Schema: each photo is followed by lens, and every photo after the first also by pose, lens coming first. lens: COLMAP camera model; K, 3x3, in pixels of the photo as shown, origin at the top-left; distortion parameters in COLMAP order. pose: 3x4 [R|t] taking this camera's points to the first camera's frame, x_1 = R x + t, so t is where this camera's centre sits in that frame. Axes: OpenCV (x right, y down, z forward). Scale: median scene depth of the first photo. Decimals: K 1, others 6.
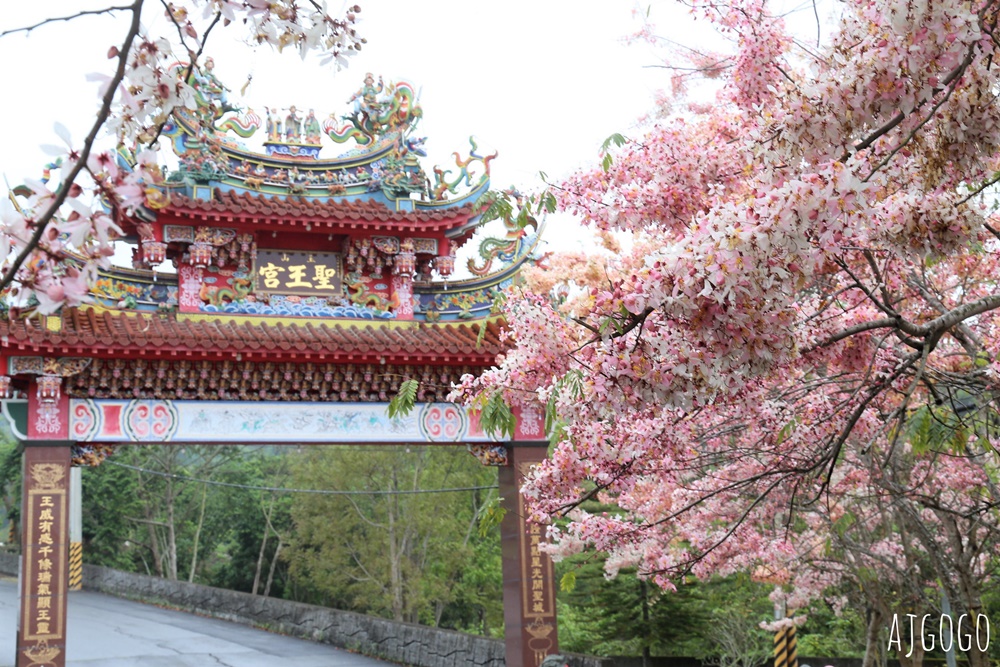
lens RADIAL K [[1556.5, 0, 505.8], [0, 1556.5, 328.4], [0, 0, 1]] dist [0.114906, 0.000000]
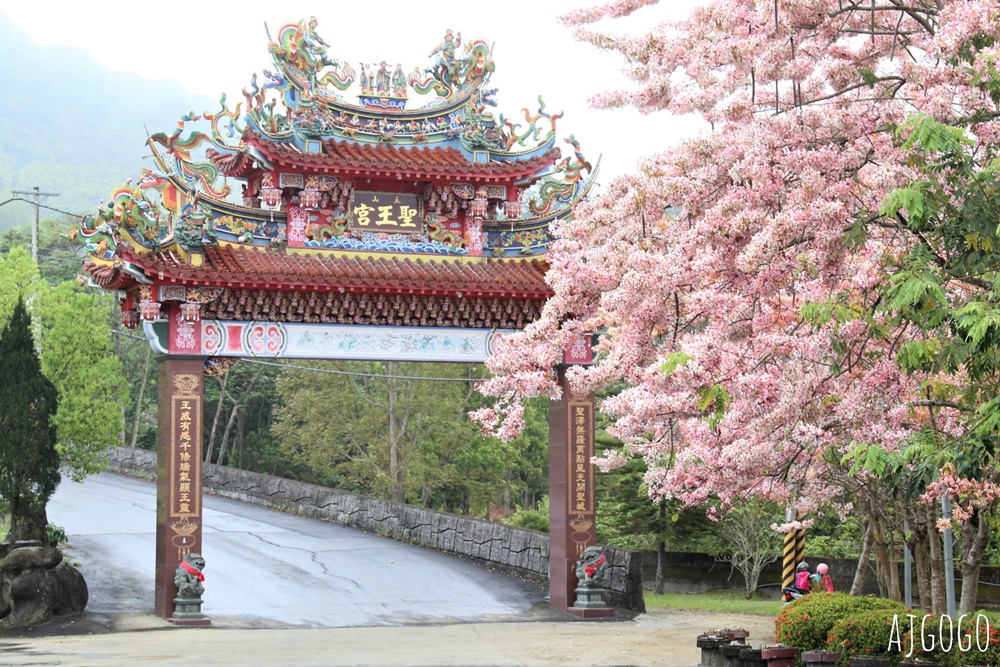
lens RADIAL K [[2260.5, 0, 501.0], [0, 2260.5, 337.7], [0, 0, 1]] dist [0.236469, 0.000000]
pose [[0.998769, 0.040067, 0.029245, -0.093982], [-0.043141, 0.992609, 0.113426, -0.137624], [-0.024484, -0.114548, 0.993116, -0.673301]]
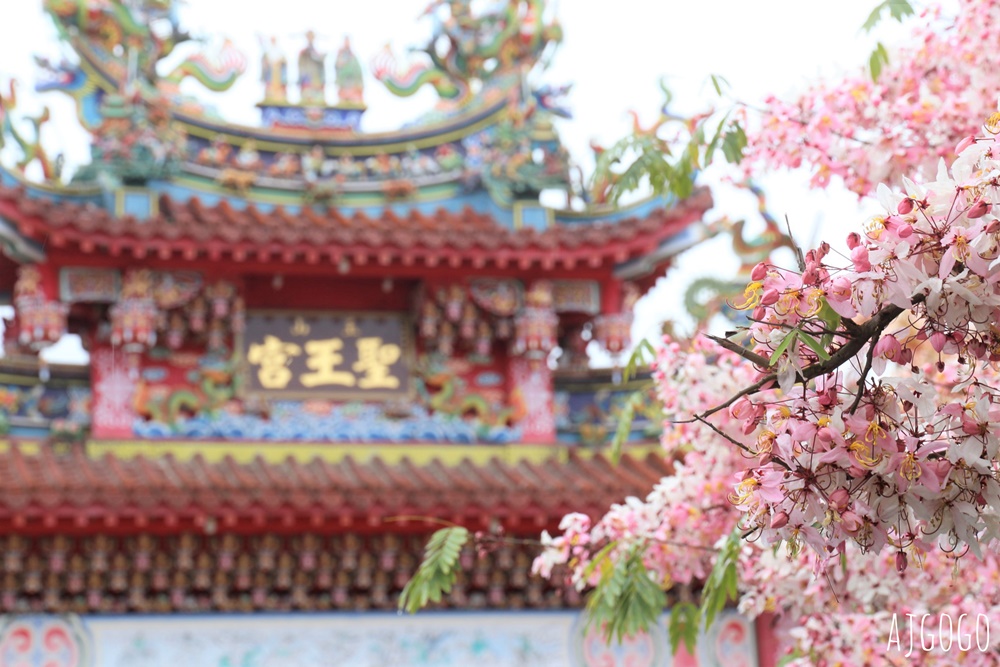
lens RADIAL K [[3037.9, 0, 499.6], [0, 3037.9, 331.6], [0, 0, 1]] dist [0.588678, 0.000000]
pose [[0.996133, -0.024997, -0.084227, 0.006798], [0.021134, 0.998697, -0.046442, 0.003635], [0.085278, 0.044482, 0.995364, 0.018806]]
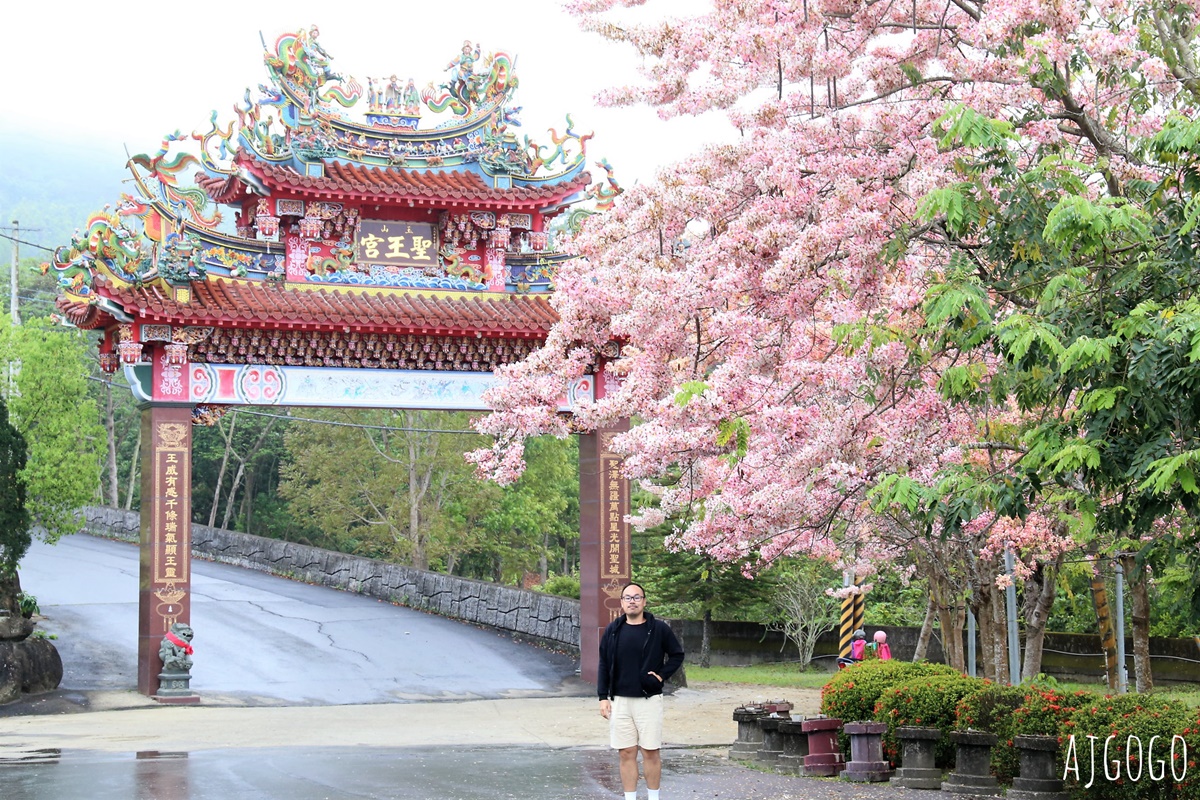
lens RADIAL K [[2469.7, 0, 610.4], [0, 2469.7, 403.1], [0, 0, 1]] dist [0.213058, 0.000000]
pose [[0.997759, 0.037516, 0.055395, -0.079253], [-0.043744, 0.992301, 0.115869, -0.127666], [-0.050621, -0.118032, 0.991719, -0.649326]]
